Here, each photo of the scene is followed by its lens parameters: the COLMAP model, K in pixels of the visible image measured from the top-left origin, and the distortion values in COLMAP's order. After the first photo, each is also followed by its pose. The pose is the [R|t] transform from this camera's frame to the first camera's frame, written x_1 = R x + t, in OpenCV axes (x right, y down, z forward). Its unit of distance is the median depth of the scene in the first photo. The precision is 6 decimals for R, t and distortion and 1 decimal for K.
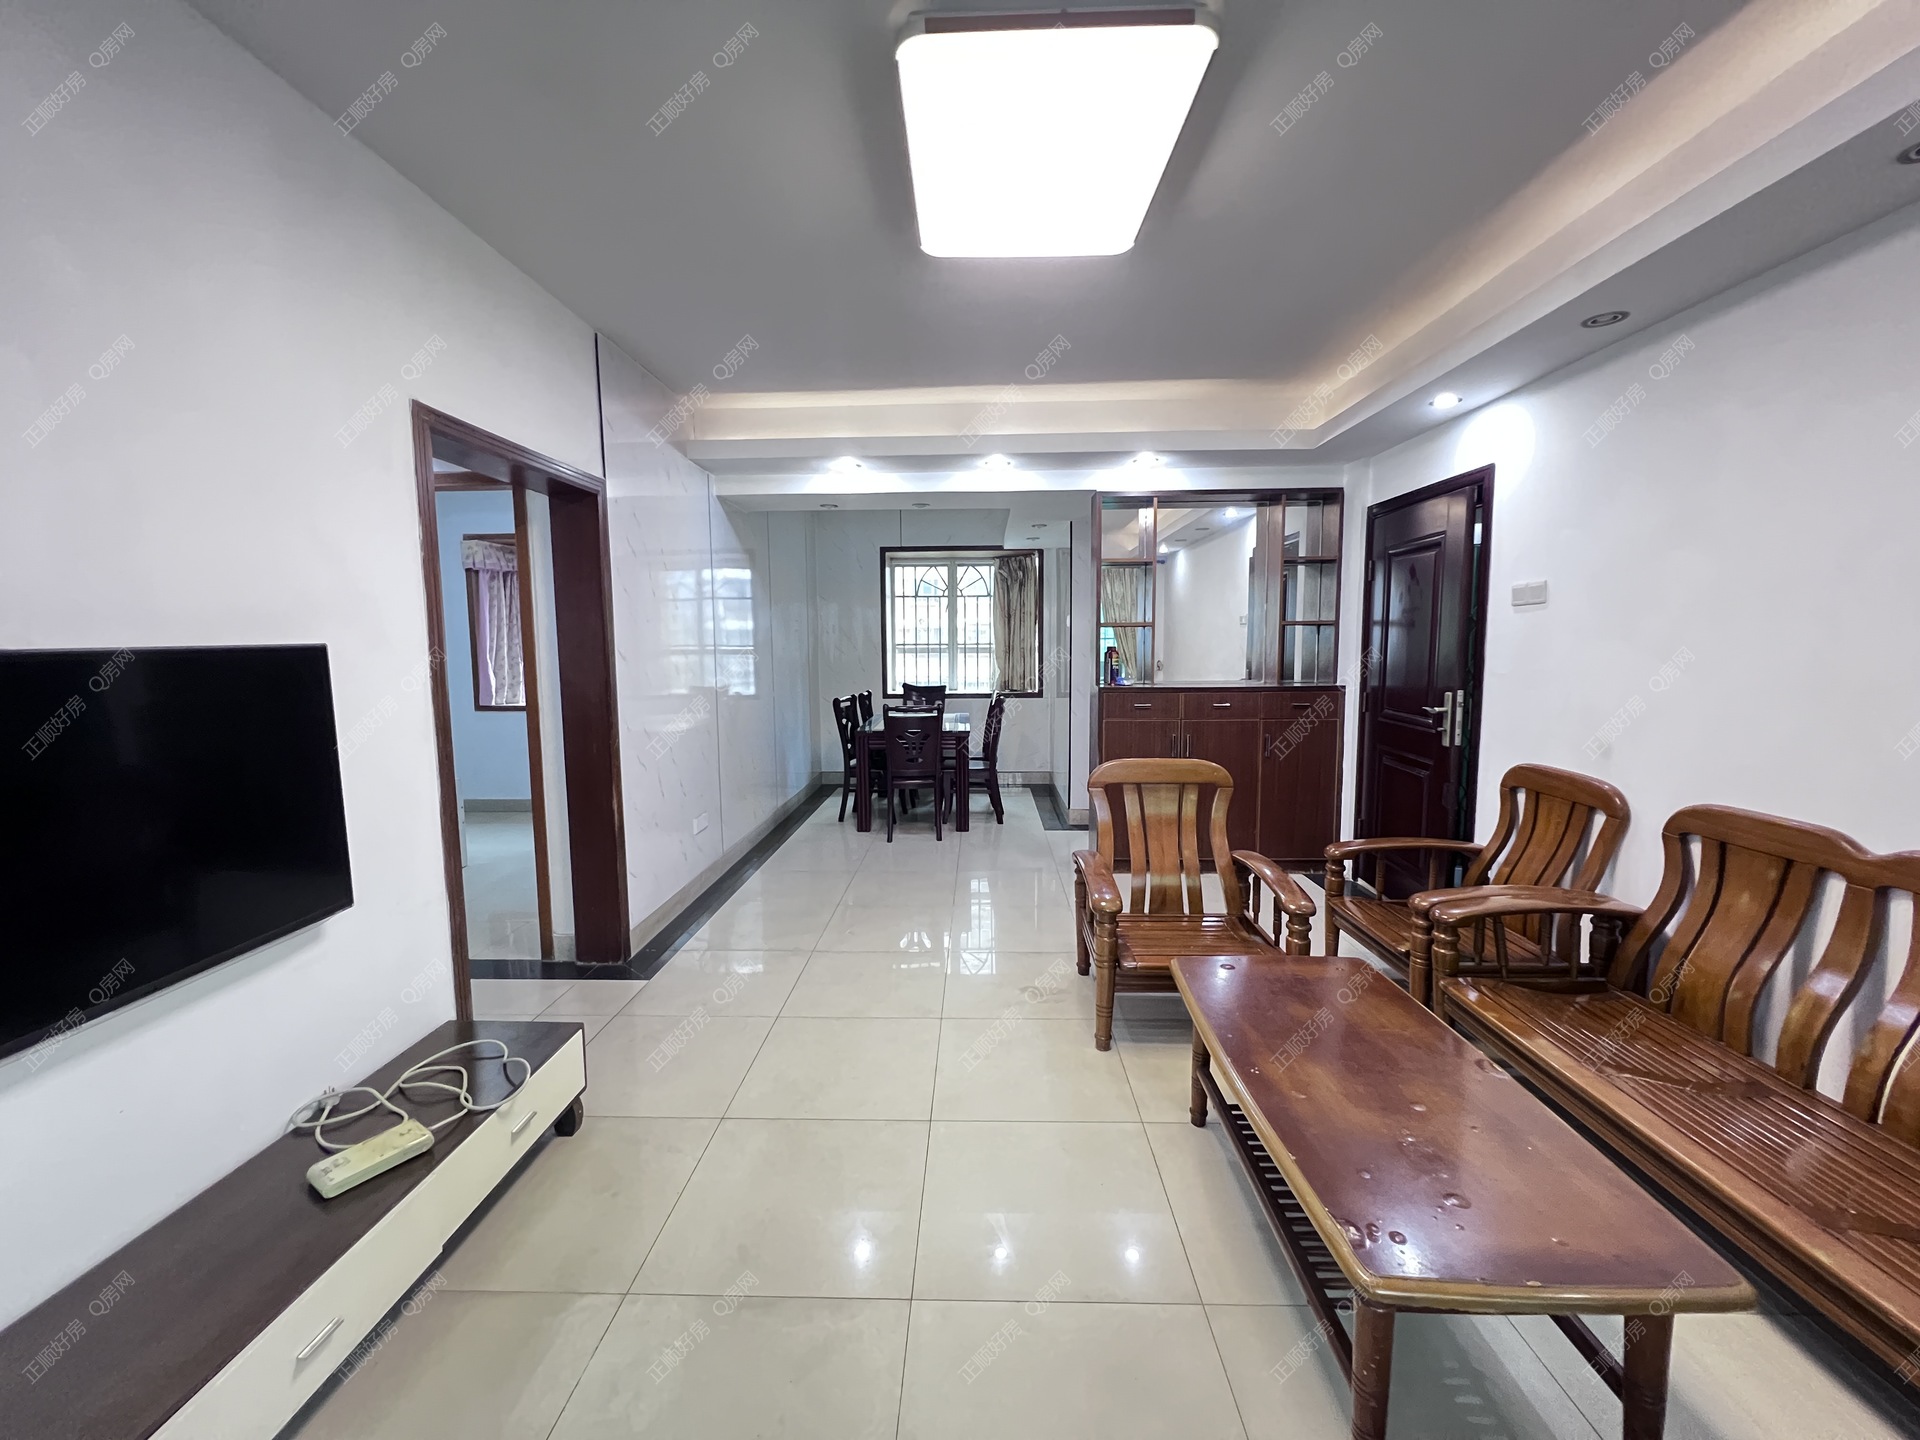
lens RADIAL K [[776.8, 0, 970.5], [0, 776.8, 715.7], [0, 0, 1]] dist [0.003599, 0.000058]
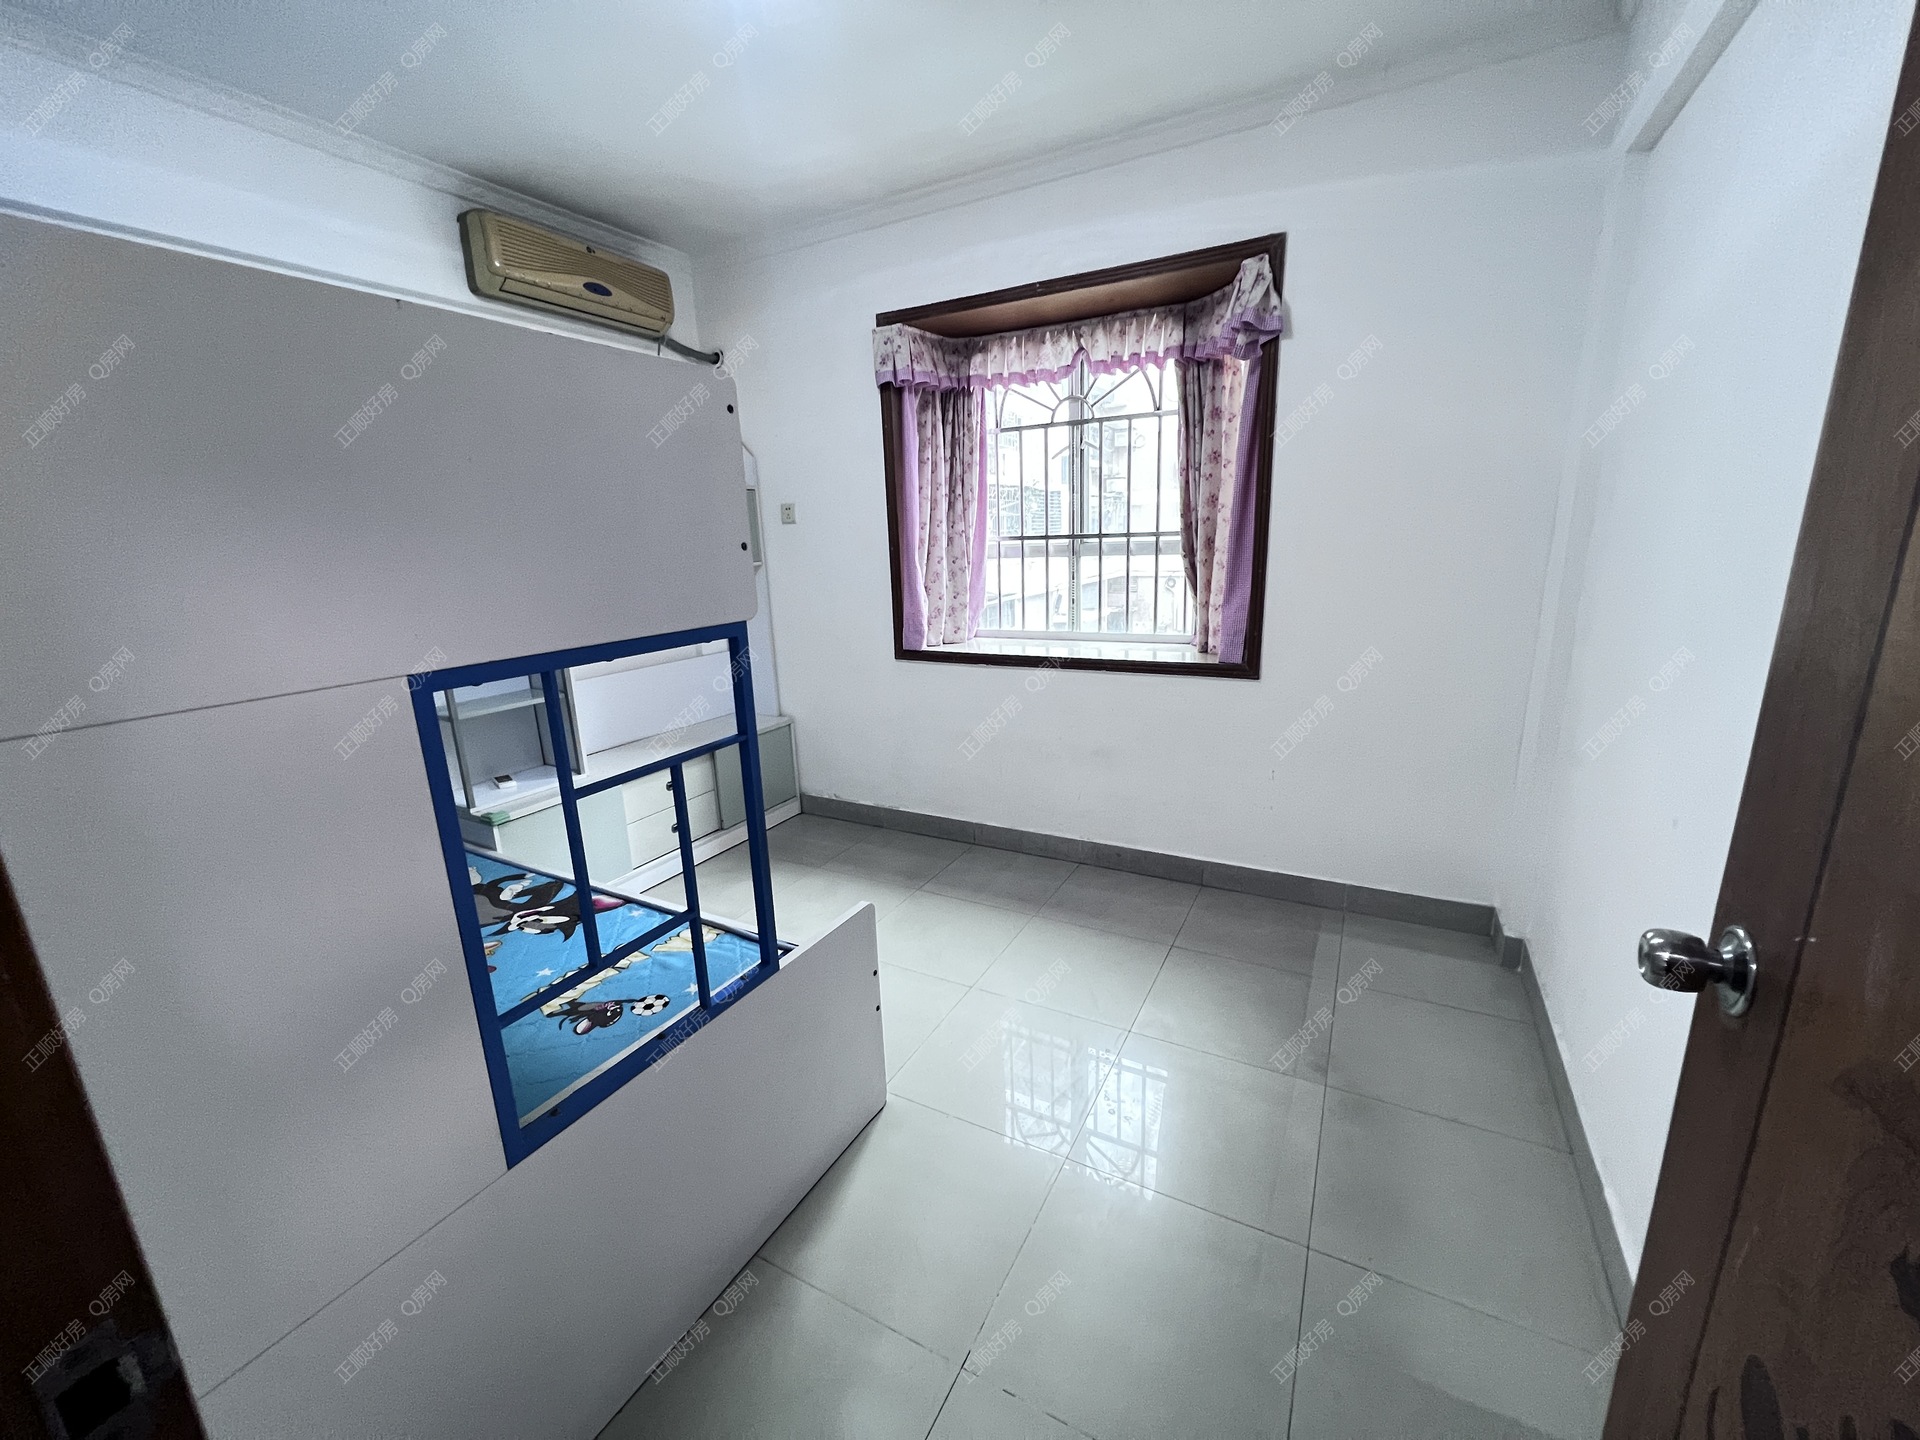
lens RADIAL K [[770.0, 0, 962.0], [0, 770.0, 728.9], [0, 0, 1]] dist [-0.000083, -0.000198]
pose [[0.883152, 0.088352, -0.460691, -0.332519], [-0.014412, 0.986749, 0.161611, -0.044947], [0.468865, -0.136088, 0.872723, 0.527227]]
